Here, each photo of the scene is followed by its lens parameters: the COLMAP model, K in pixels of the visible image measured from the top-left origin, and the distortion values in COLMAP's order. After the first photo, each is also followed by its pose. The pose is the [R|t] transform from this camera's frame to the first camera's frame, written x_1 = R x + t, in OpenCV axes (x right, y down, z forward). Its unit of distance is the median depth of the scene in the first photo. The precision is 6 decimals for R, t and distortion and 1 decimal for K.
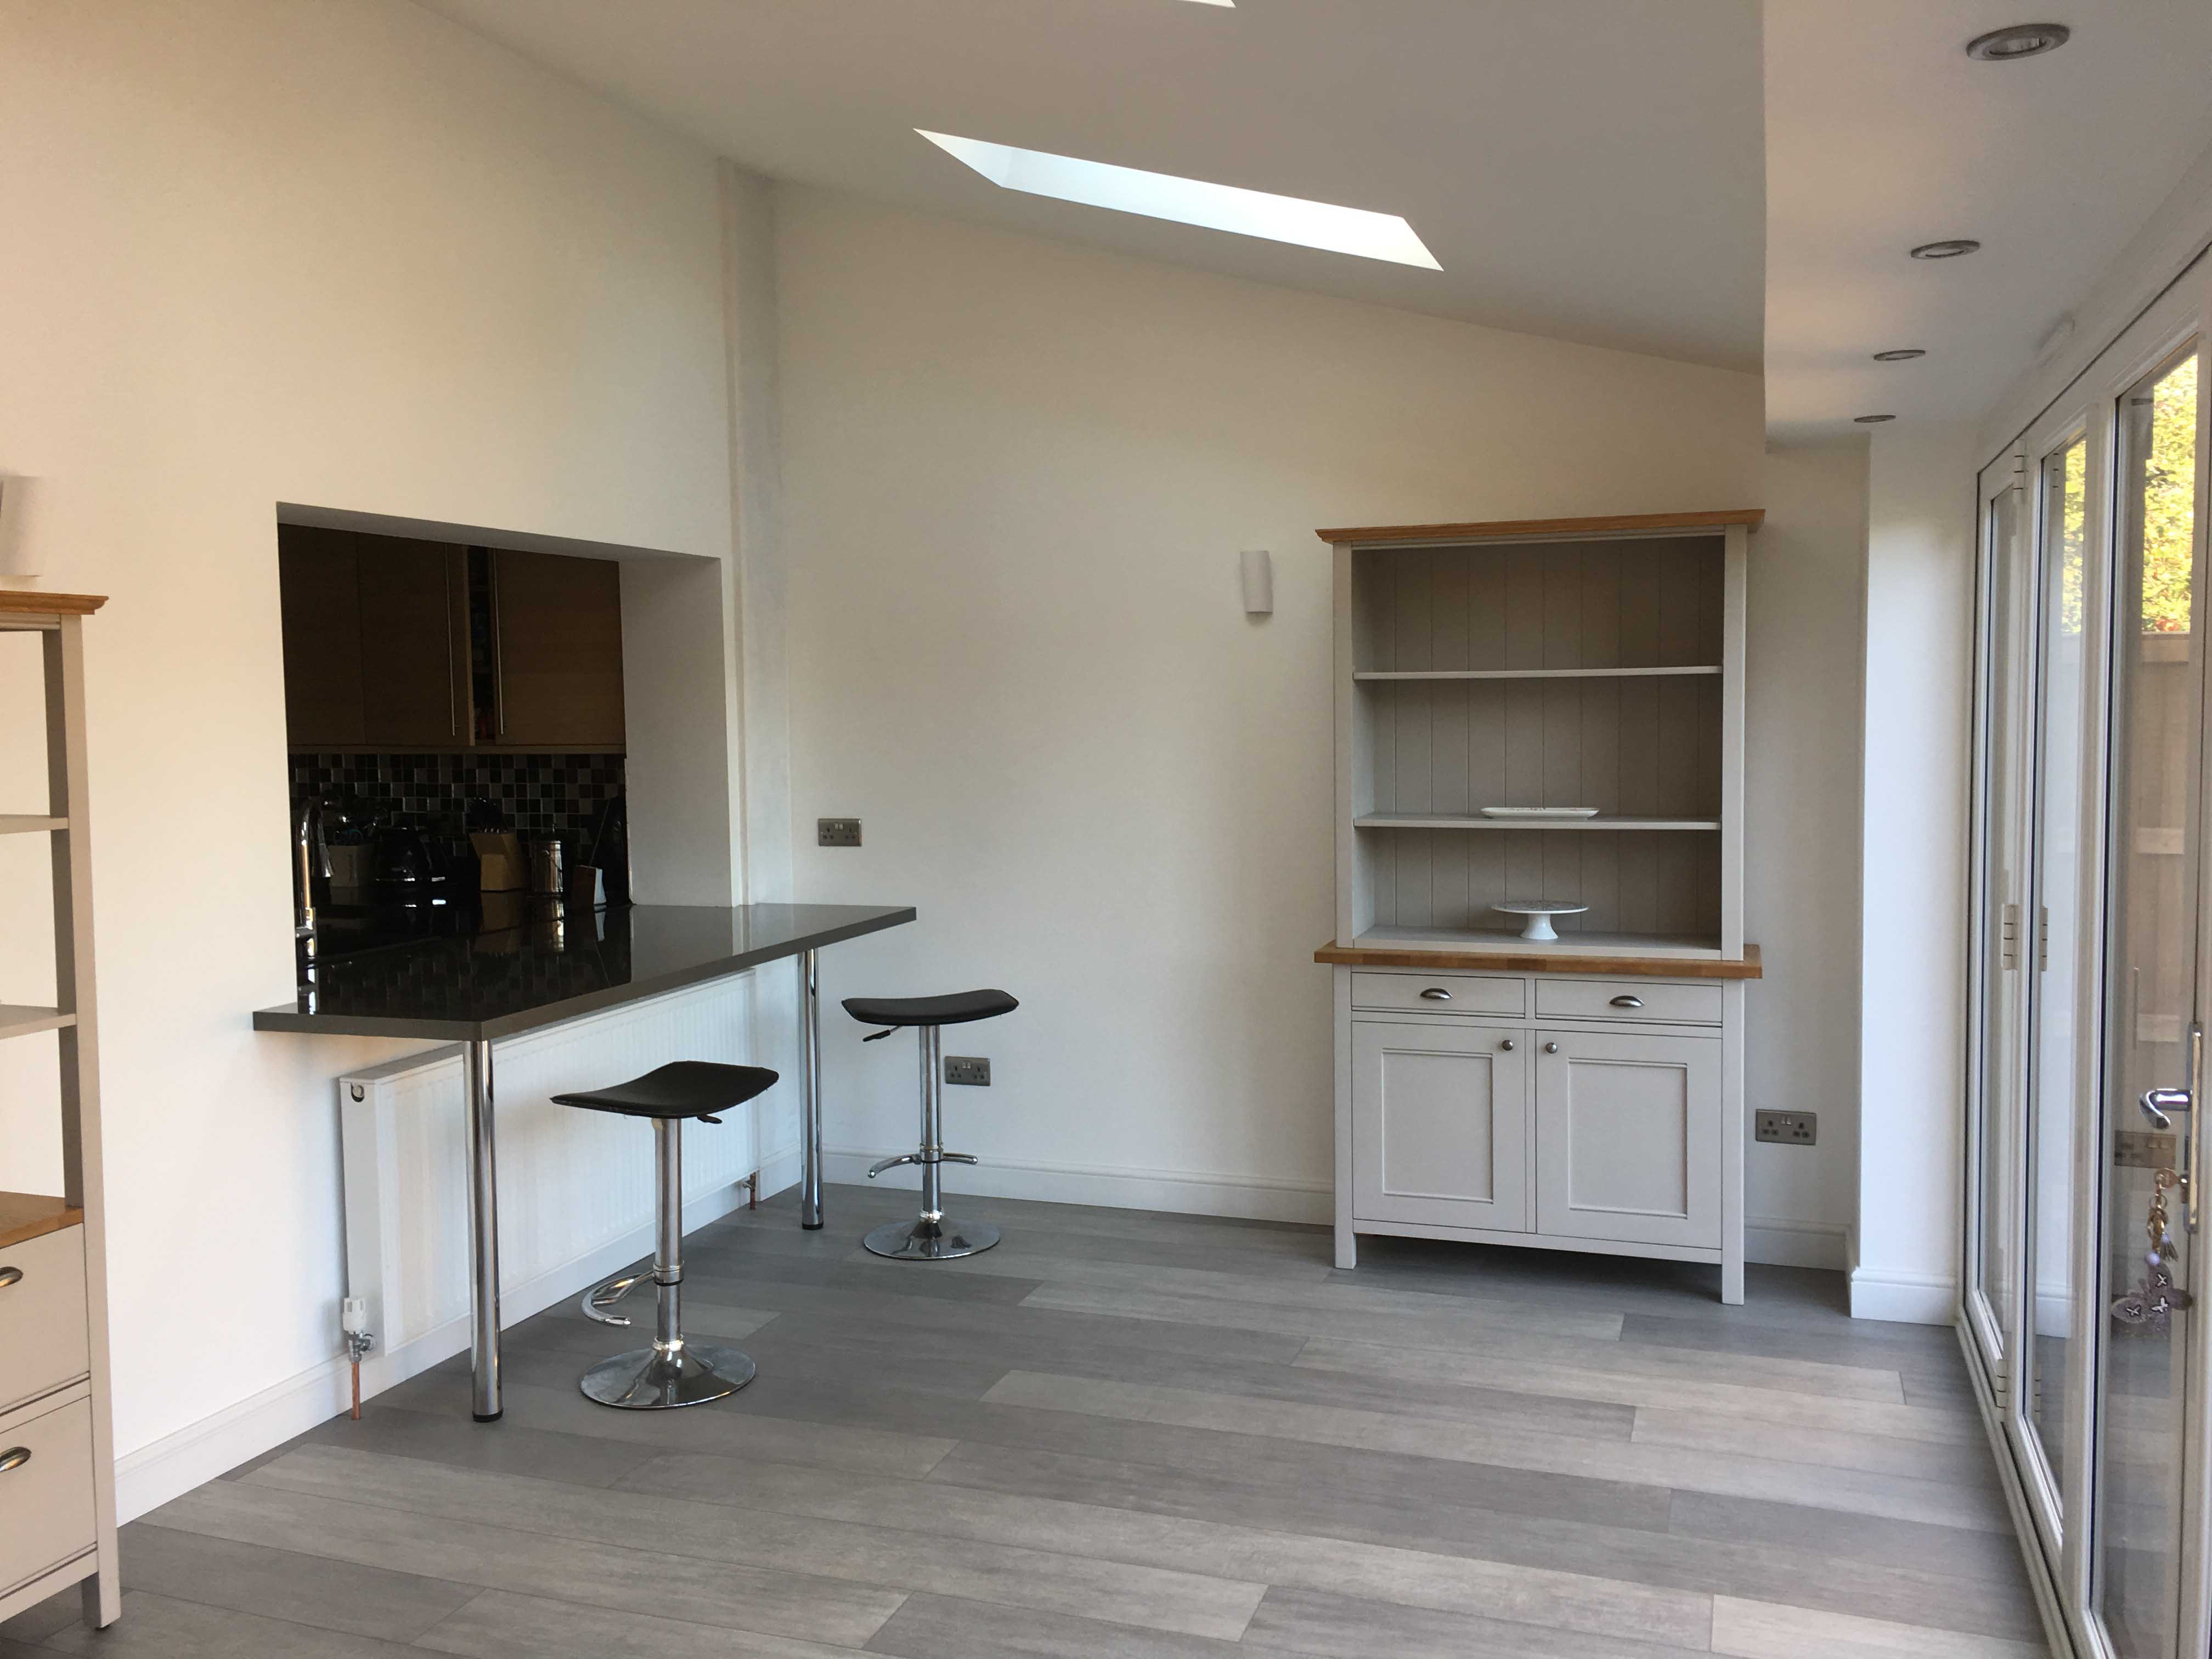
lens RADIAL K [[1875.7, 0, 1112.2], [0, 1875.7, 814.5], [0, 0, 1]] dist [0.082270, -0.106911]
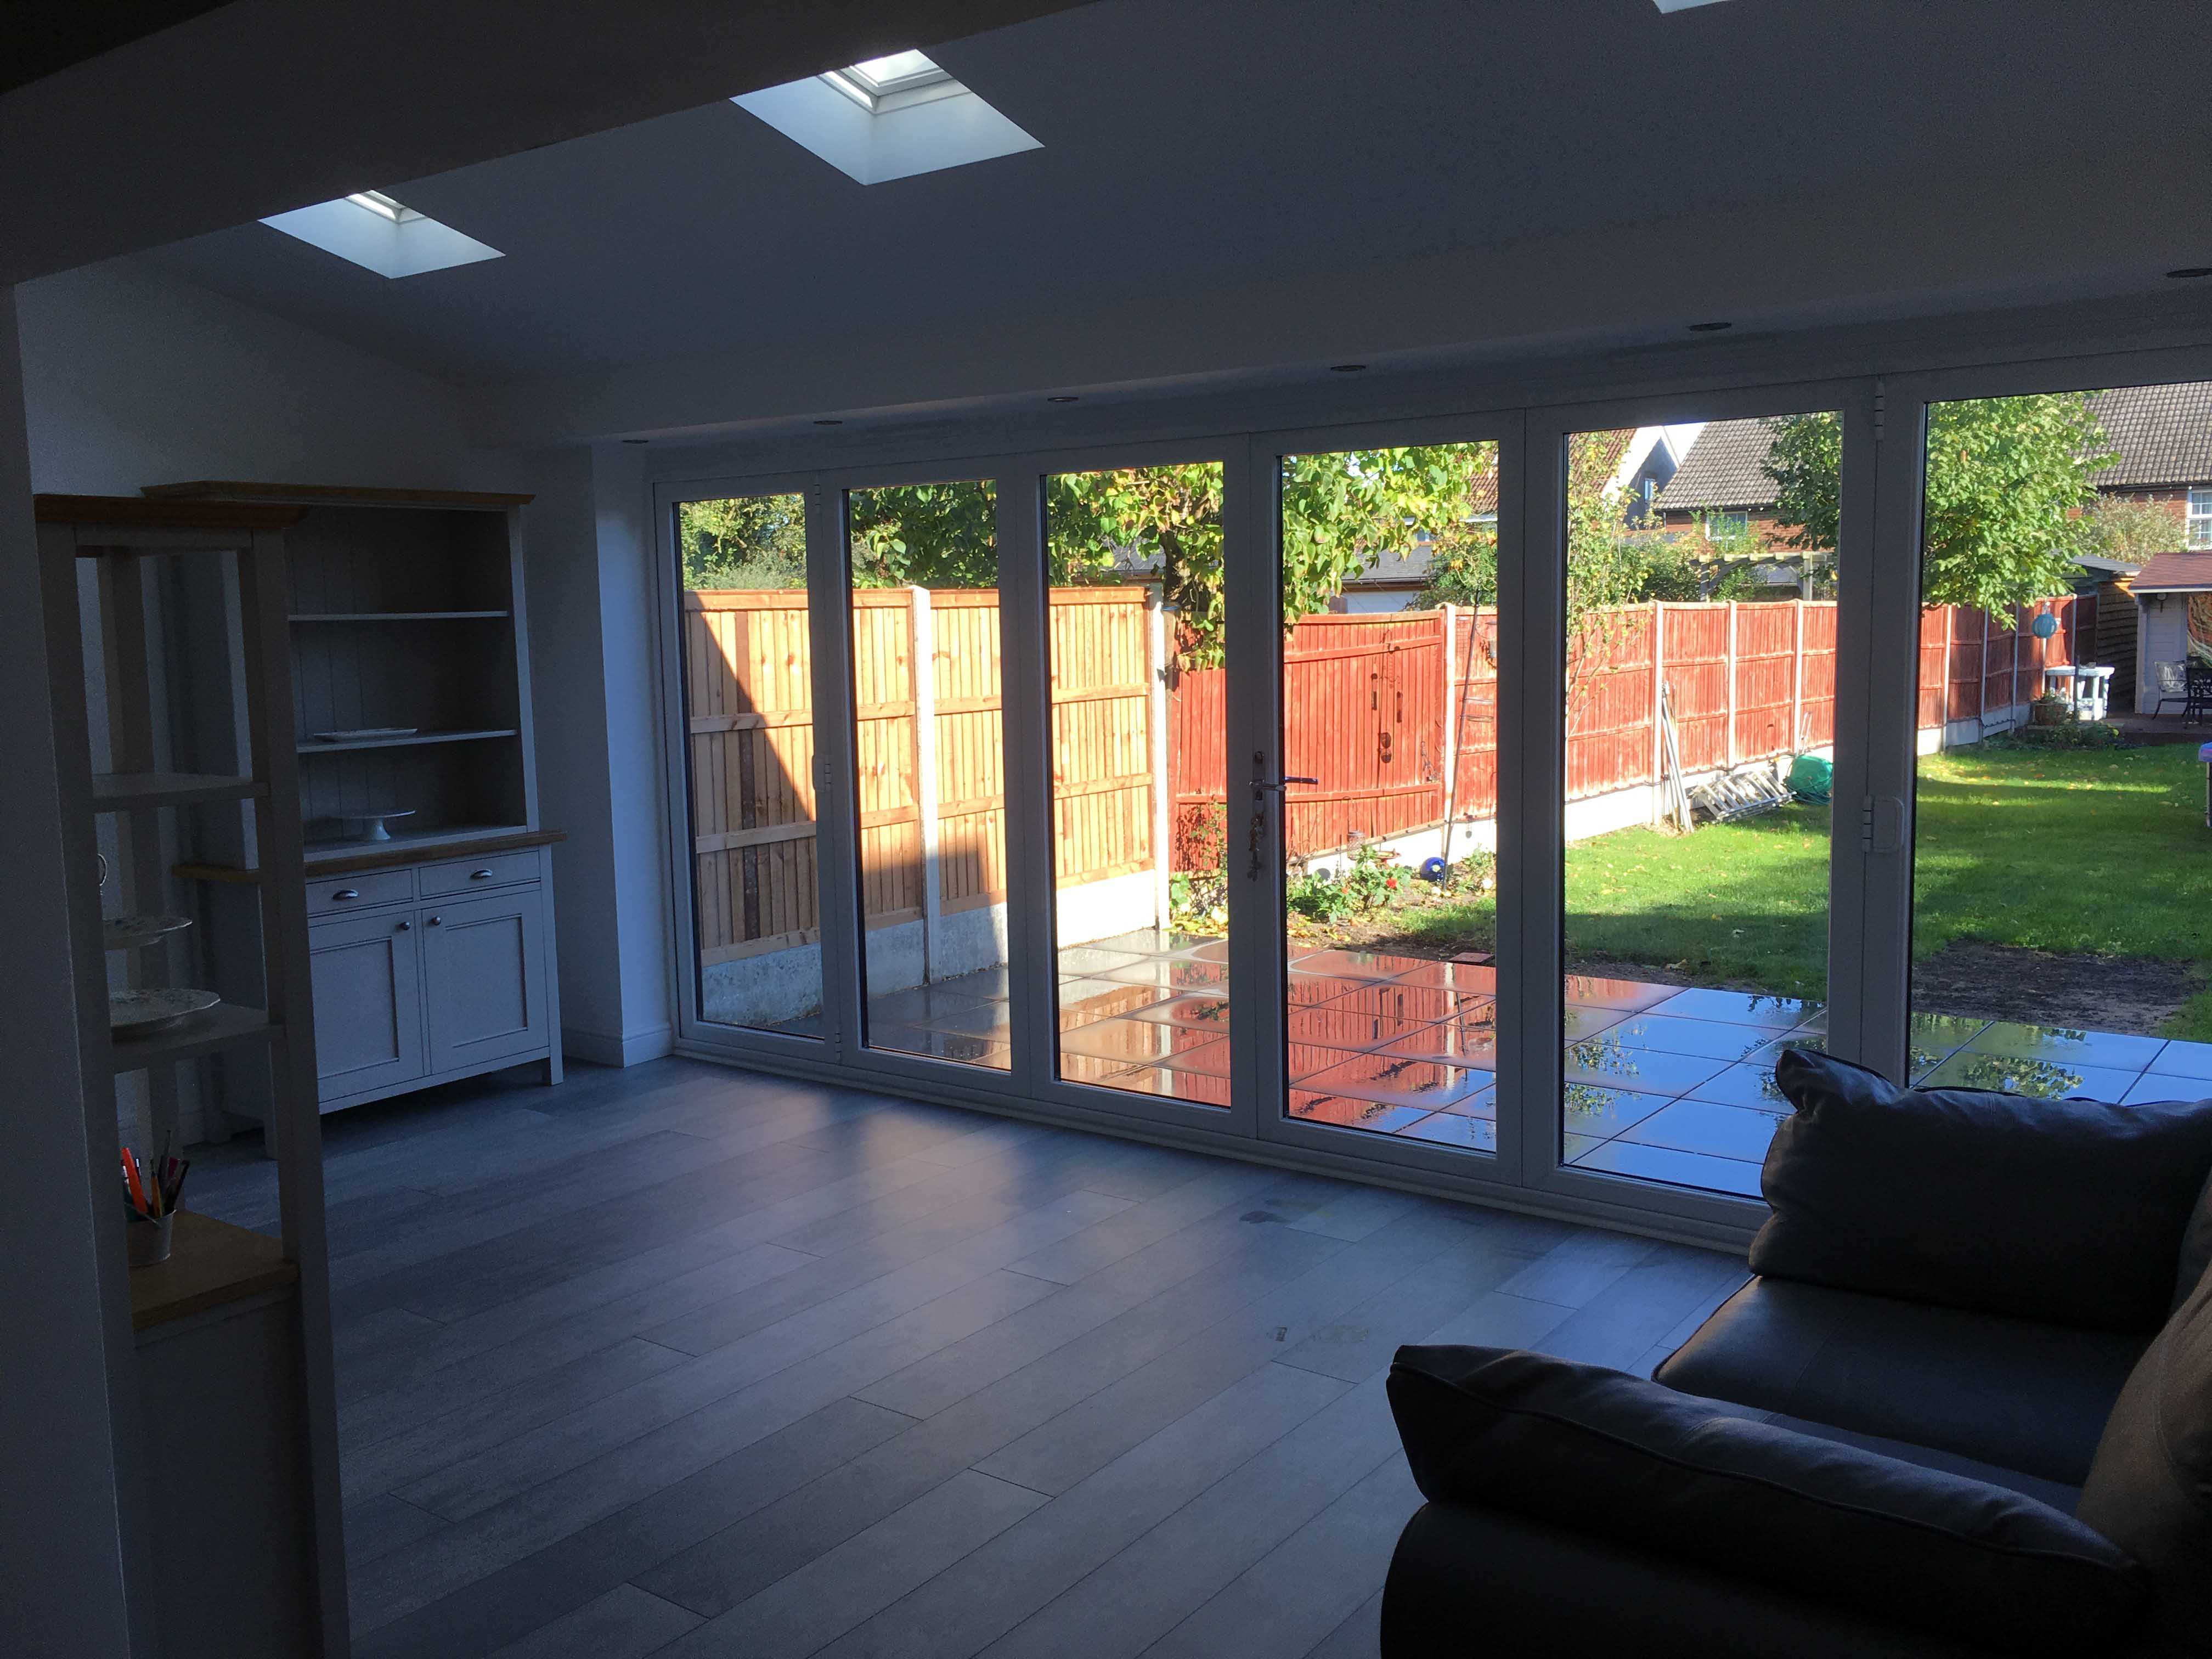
lens RADIAL K [[1875.7, 0, 1081.8], [0, 1875.7, 808.2], [0, 0, 1]] dist [0.082270, -0.106911]
pose [[0.309671, -0.094813, 0.946105, -0.794671], [0.084634, 0.993815, 0.071893, -0.002493], [-0.947070, 0.057809, 0.315780, 0.206215]]
